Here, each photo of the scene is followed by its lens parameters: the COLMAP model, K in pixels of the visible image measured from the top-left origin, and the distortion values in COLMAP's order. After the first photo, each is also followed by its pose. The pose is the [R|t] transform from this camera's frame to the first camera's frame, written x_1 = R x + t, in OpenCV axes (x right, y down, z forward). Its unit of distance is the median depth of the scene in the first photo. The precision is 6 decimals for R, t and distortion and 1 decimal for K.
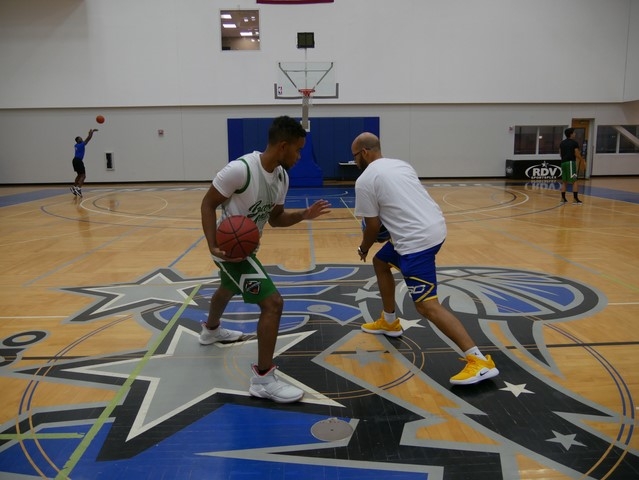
lens RADIAL K [[521.7, 0, 324.1], [0, 521.7, 243.5], [0, 0, 1]] dist [-0.055174, 0.033420]
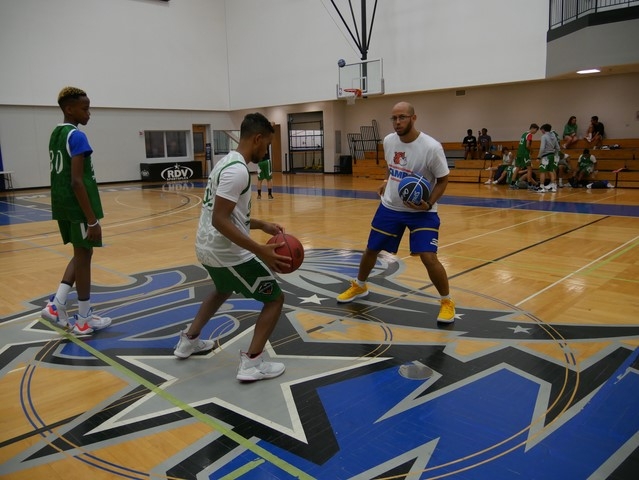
lens RADIAL K [[521.7, 0, 317.6], [0, 521.7, 225.0], [0, 0, 1]] dist [-0.055174, 0.033420]
pose [[0.728366, -0.109953, 0.676309, -0.100851], [0.140164, 0.990078, 0.010012, -0.002924], [-0.670699, 0.087502, 0.736550, 0.024282]]
